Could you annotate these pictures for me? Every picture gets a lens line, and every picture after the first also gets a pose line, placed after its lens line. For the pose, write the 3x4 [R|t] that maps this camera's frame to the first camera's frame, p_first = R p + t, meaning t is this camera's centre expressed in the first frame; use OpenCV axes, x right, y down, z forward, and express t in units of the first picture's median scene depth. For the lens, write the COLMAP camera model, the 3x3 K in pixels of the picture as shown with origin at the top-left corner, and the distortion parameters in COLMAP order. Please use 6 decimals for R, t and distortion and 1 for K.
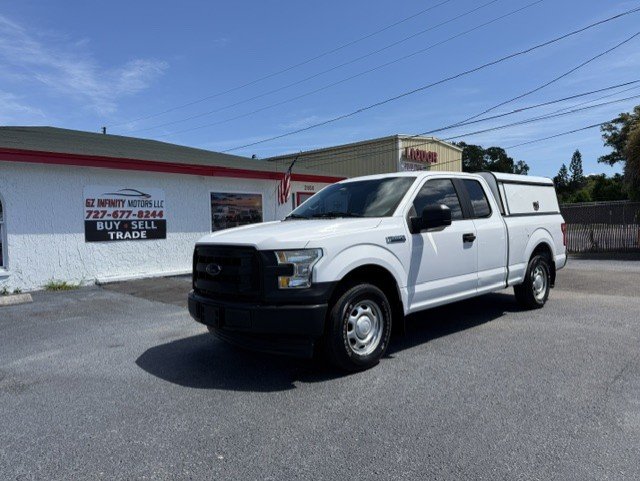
lens RADIAL K [[466.1, 0, 320.0], [0, 466.1, 240.5], [0, 0, 1]] dist [0.002105, -0.003534]
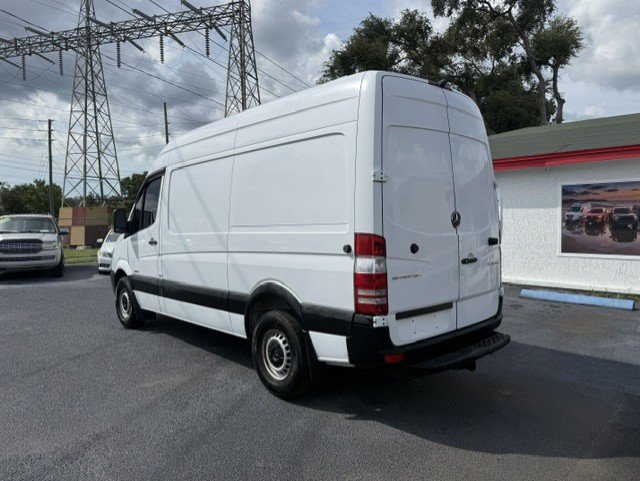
lens RADIAL K [[466.1, 0, 320.0], [0, 466.1, 240.5], [0, 0, 1]] dist [0.002105, -0.003534]
pose [[-0.071798, 0.073756, -0.994688, 0.652858], [-0.020257, 0.996949, 0.075386, -0.070983], [0.997213, 0.025562, -0.070085, 0.741904]]
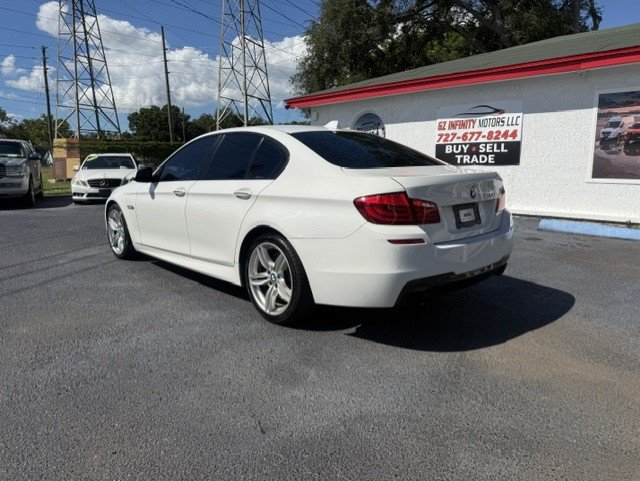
lens RADIAL K [[461.8, 0, 313.1], [0, 461.8, 241.0], [0, 0, 1]] dist [0.000409, -0.005913]
pose [[-0.119113, 0.204299, -0.971635, 0.529963], [-0.018371, 0.977981, 0.207885, -0.036761], [0.992711, 0.042612, -0.112737, 0.783300]]
